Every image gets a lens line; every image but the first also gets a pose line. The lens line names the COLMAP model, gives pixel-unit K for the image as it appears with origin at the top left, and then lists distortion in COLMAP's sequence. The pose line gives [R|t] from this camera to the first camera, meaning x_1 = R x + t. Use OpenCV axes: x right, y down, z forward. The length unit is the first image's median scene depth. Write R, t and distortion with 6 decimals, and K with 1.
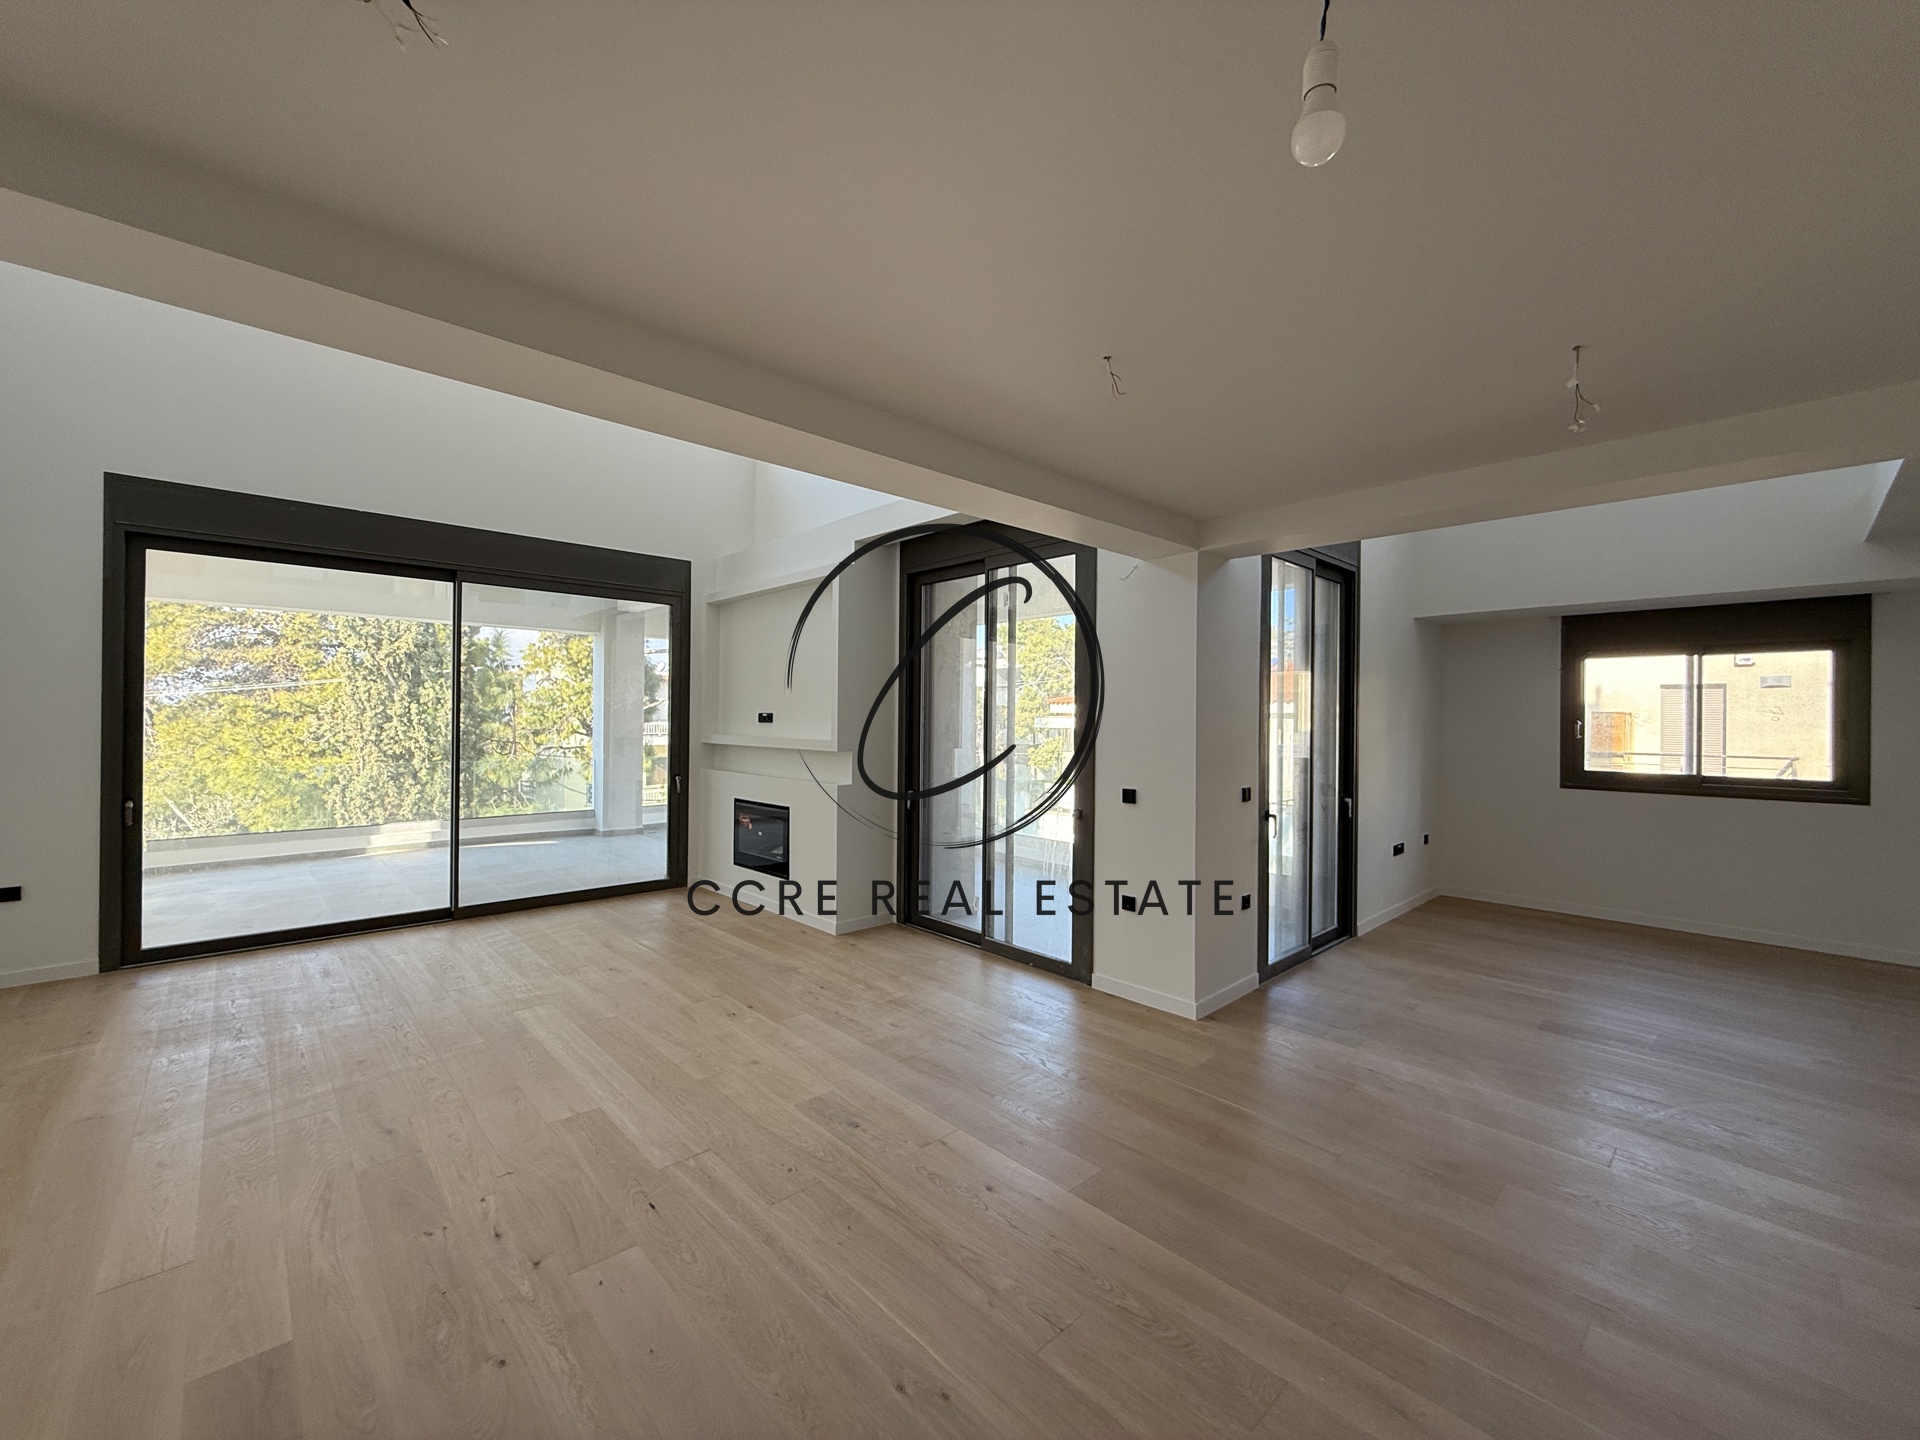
lens RADIAL K [[766.0, 0, 957.6], [0, 766.0, 716.8], [0, 0, 1]] dist [-0.000576, 0.000027]
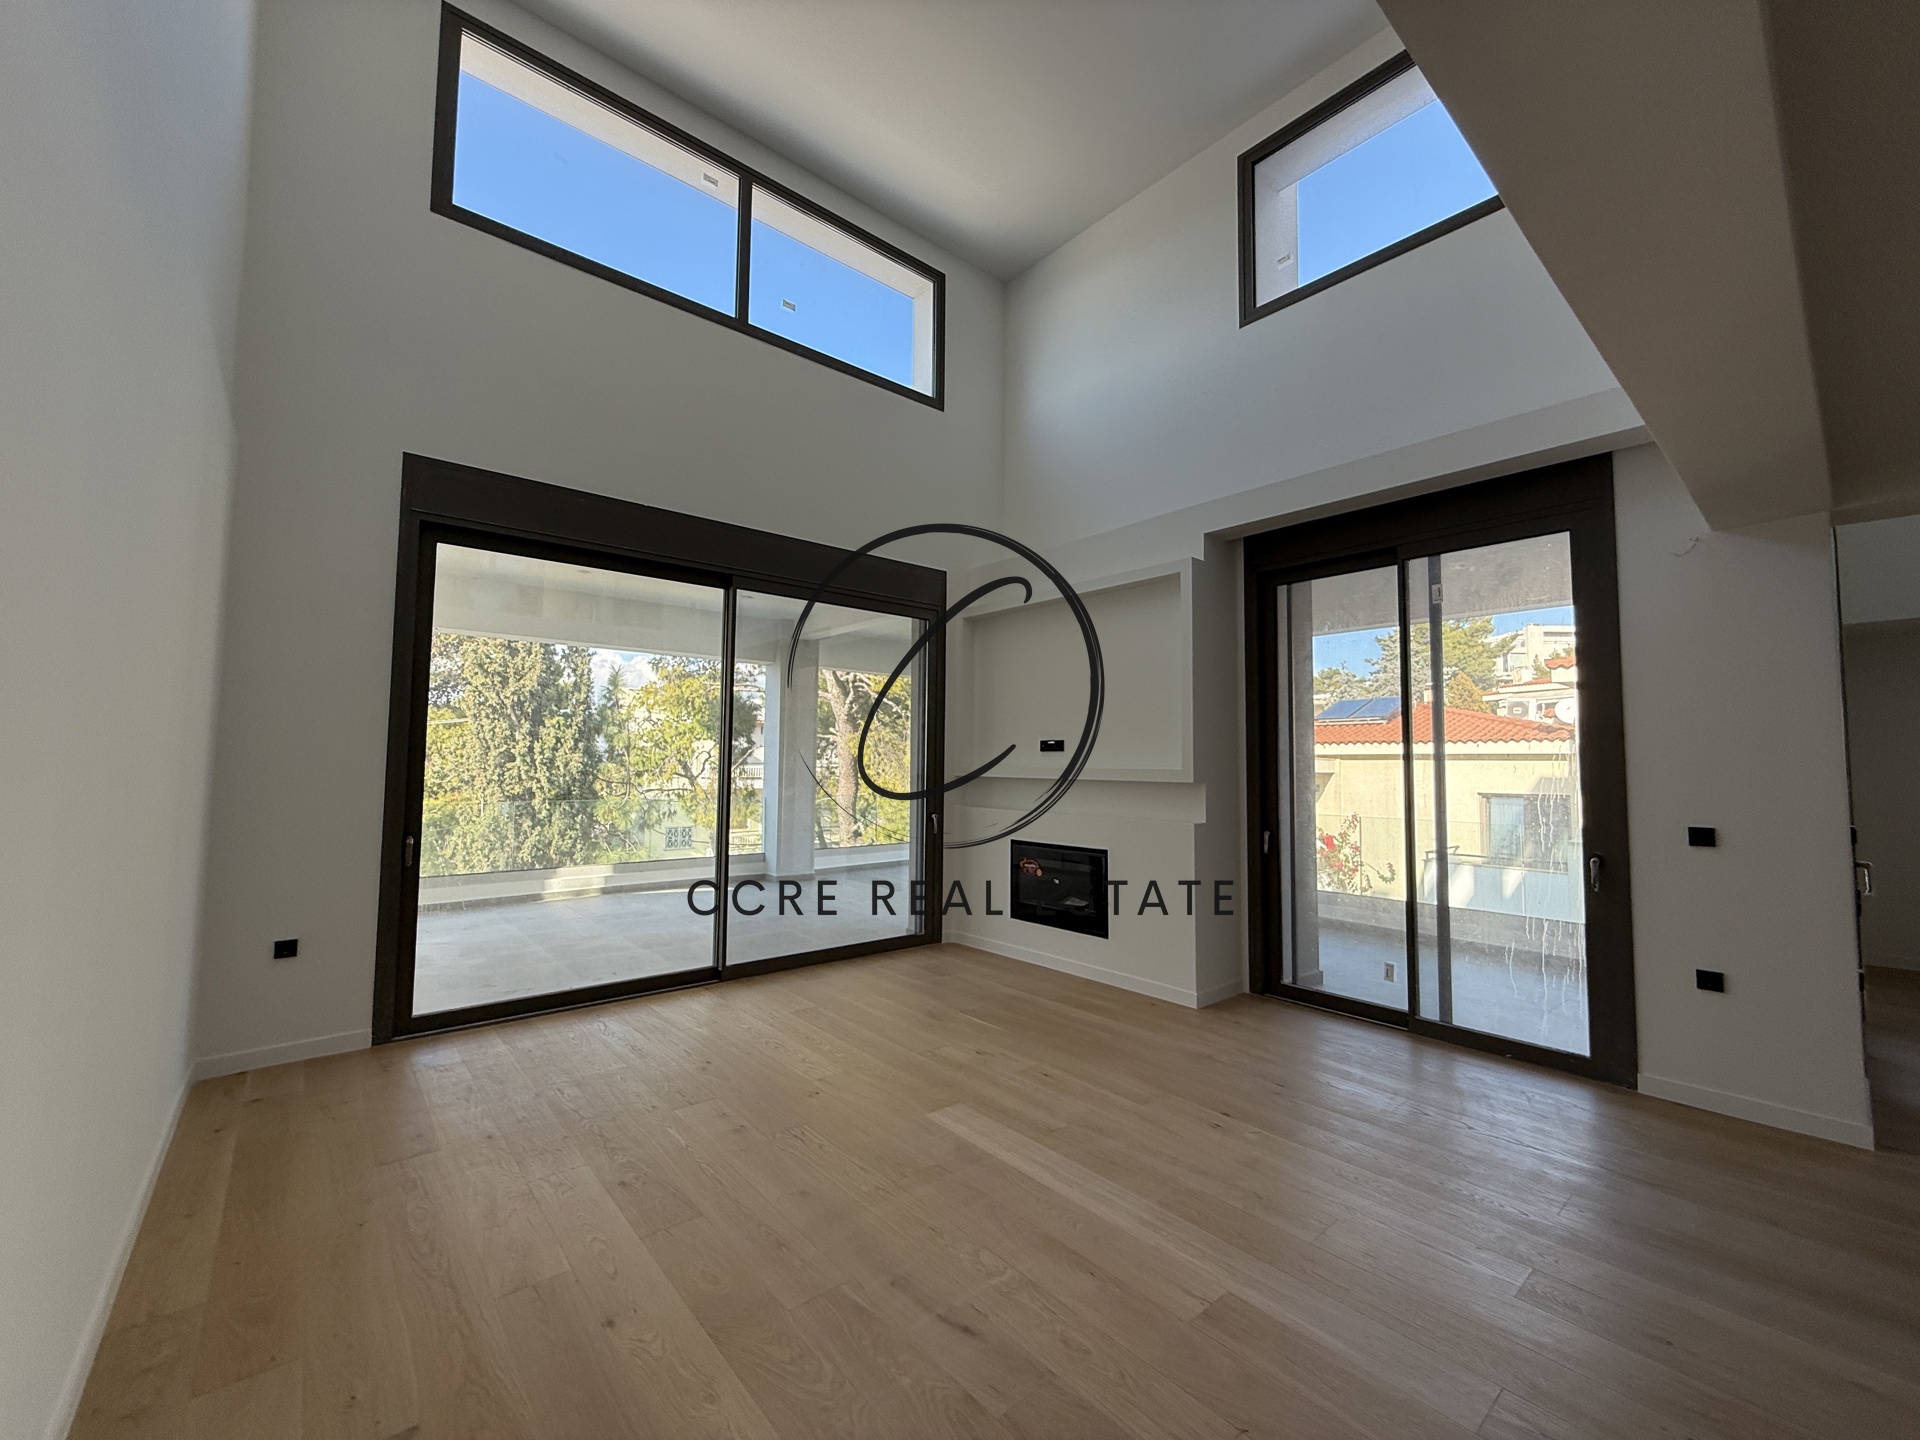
lens RADIAL K [[766.0, 0, 956.1], [0, 766.0, 718.3], [0, 0, 1]] dist [-0.000576, 0.000027]
pose [[0.998647, -0.002791, -0.051924, -0.425399], [-0.000229, 0.998313, -0.058065, 0.027915], [0.051998, 0.057999, 0.996962, 0.179614]]
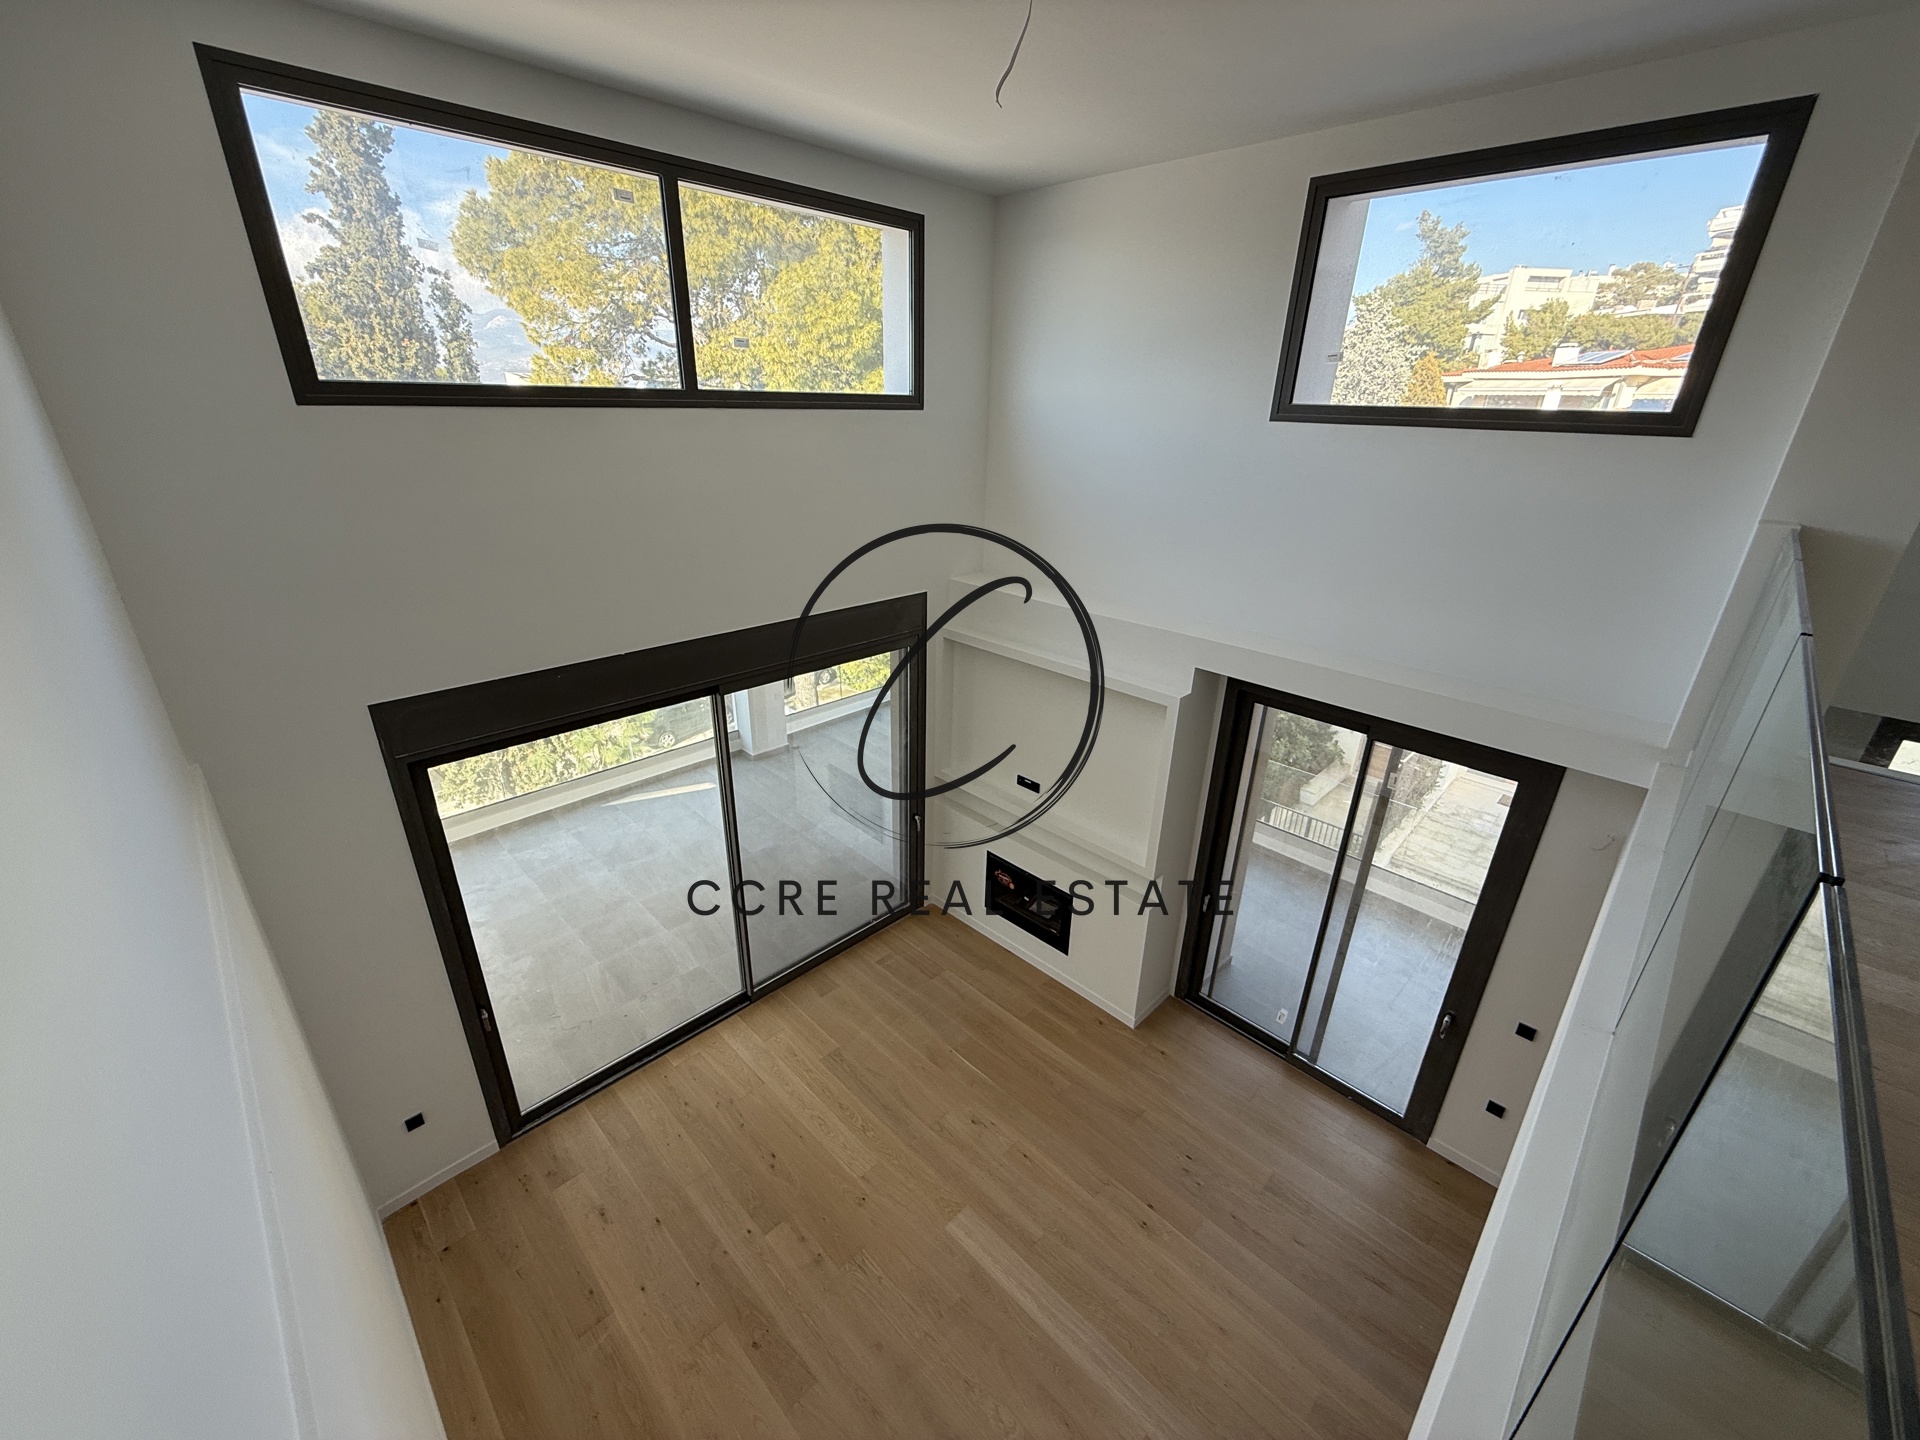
lens RADIAL K [[766.0, 0, 956.2], [0, 766.0, 715.3], [0, 0, 1]] dist [-0.000576, 0.000027]
pose [[0.999418, -0.000560, 0.034116, -0.503116], [-0.012734, 0.921503, 0.388162, -0.596129], [-0.031655, -0.388370, 0.920960, 0.230842]]
